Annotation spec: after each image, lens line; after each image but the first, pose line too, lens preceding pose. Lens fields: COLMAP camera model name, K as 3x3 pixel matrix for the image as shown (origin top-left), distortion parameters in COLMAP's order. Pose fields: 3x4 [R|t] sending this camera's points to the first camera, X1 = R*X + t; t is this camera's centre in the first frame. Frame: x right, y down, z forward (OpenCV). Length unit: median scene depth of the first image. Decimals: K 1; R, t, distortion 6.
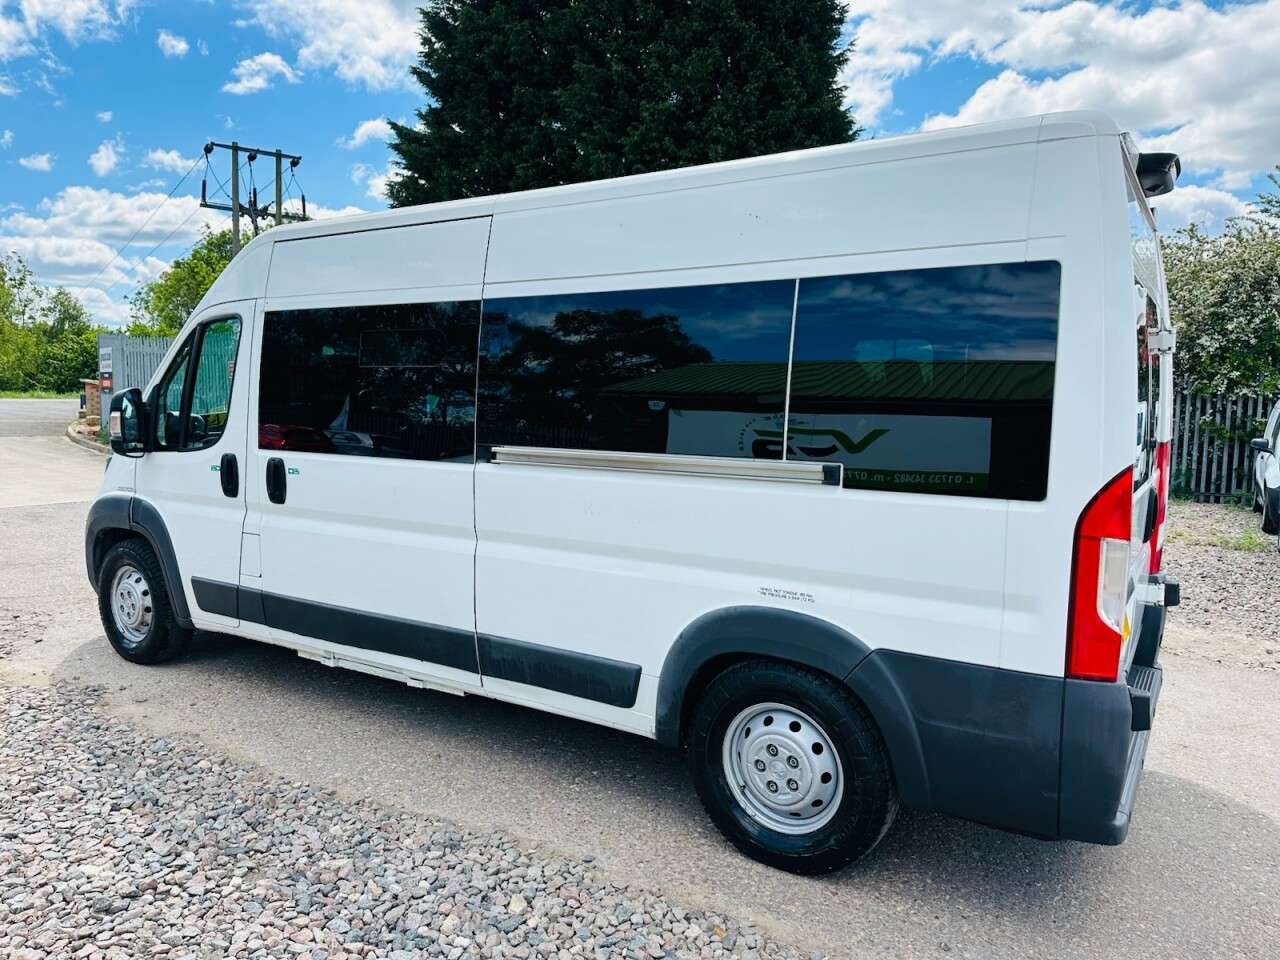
lens RADIAL K [[906.5, 0, 637.4], [0, 906.5, 493.1], [0, 0, 1]] dist [0.026914, -0.027336]
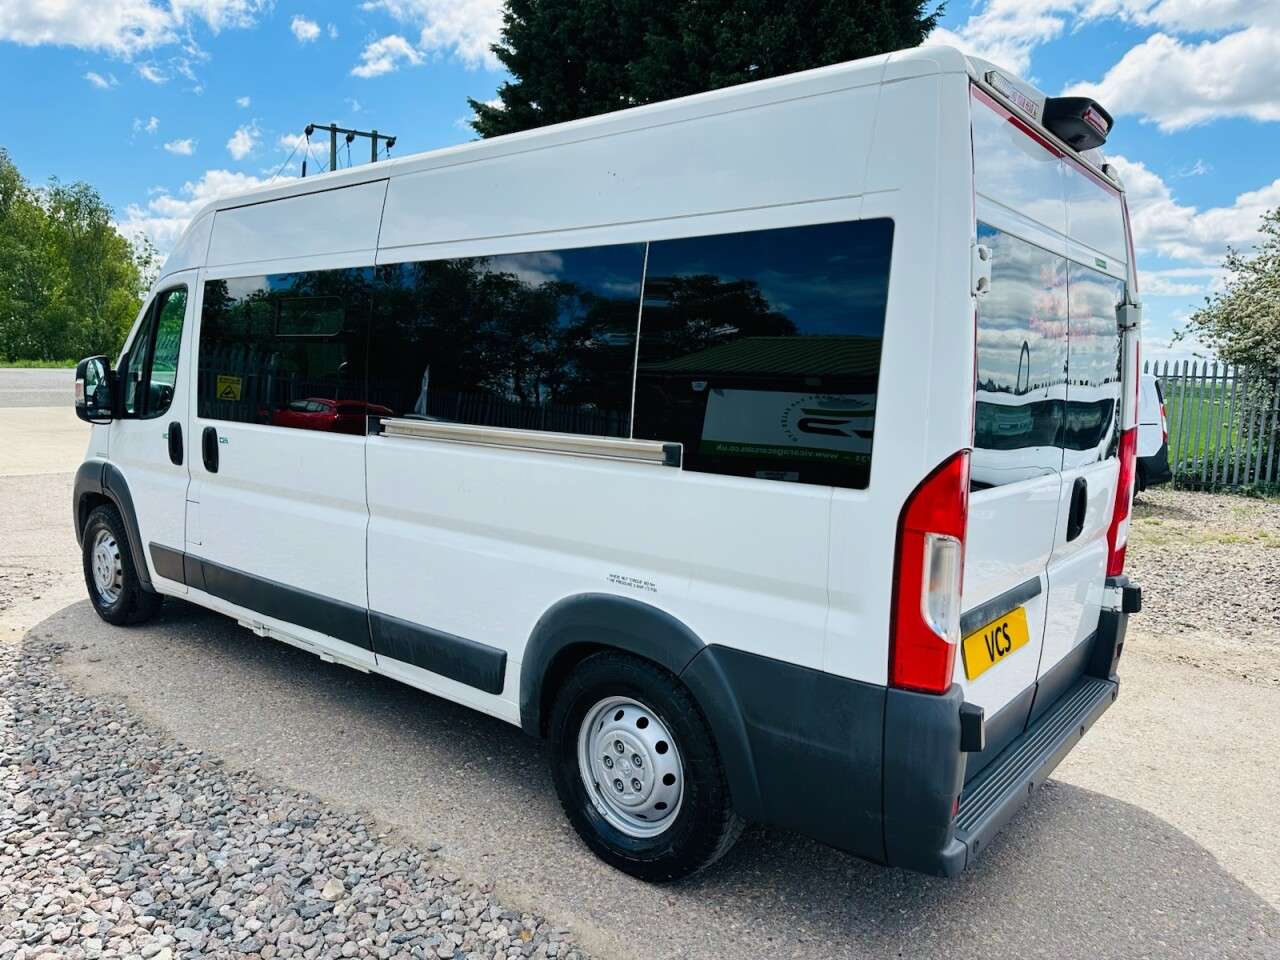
lens RADIAL K [[905.8, 0, 636.6], [0, 905.8, 489.7], [0, 0, 1]] dist [0.044896, -0.052850]
pose [[0.993210, 0.028967, -0.112673, 0.230140], [-0.027041, 0.999462, 0.018584, -0.000828], [0.113151, -0.015411, 0.993458, 0.062023]]
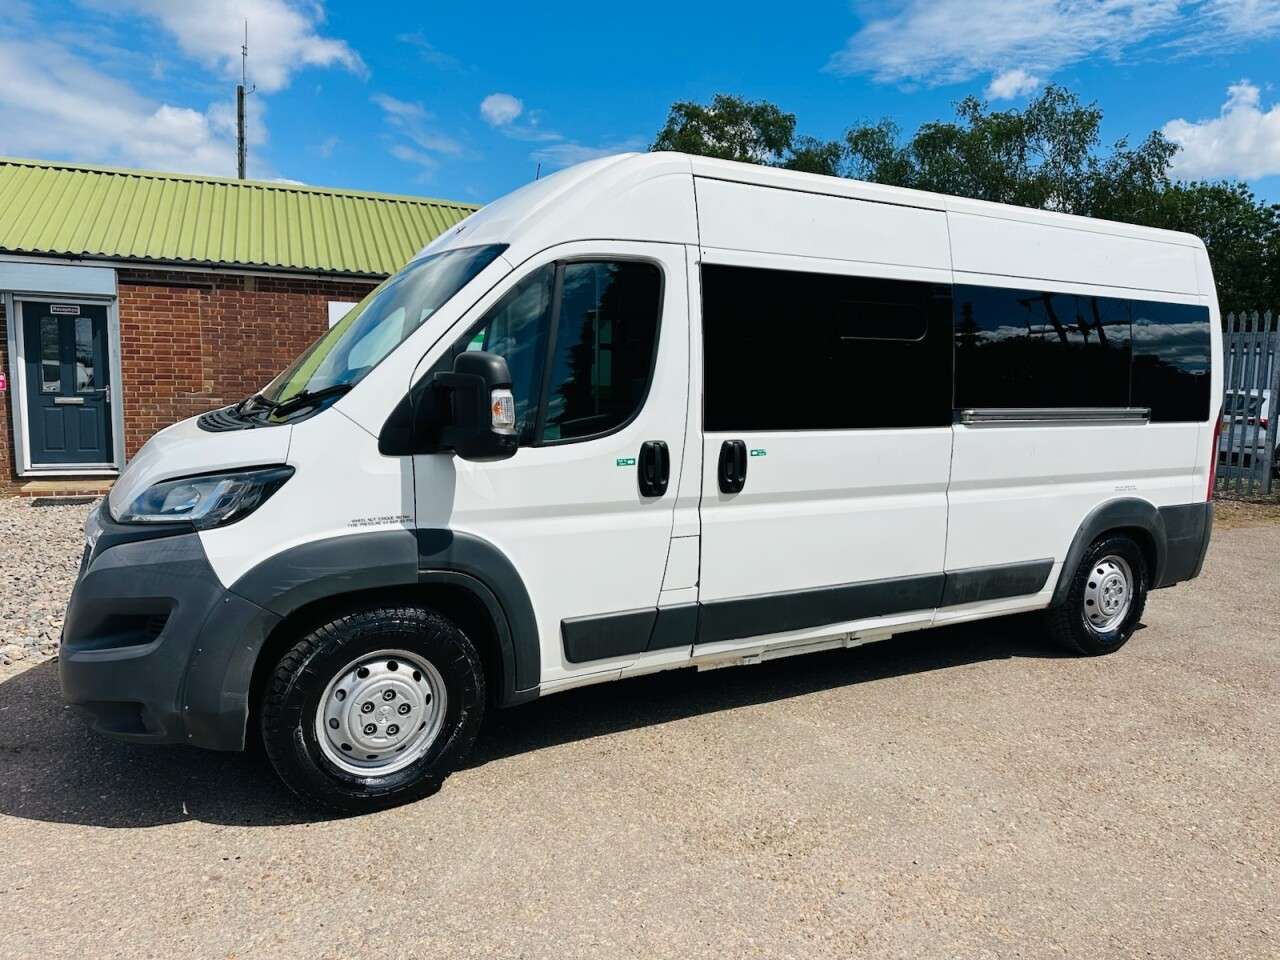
lens RADIAL K [[910.1, 0, 642.7], [0, 910.1, 488.3], [0, 0, 1]] dist [0.026542, -0.028576]
pose [[0.474245, -0.112769, 0.873141, -1.466920], [0.086542, 0.992931, 0.081235, -0.086572], [-0.876129, 0.037038, 0.480652, 0.823347]]
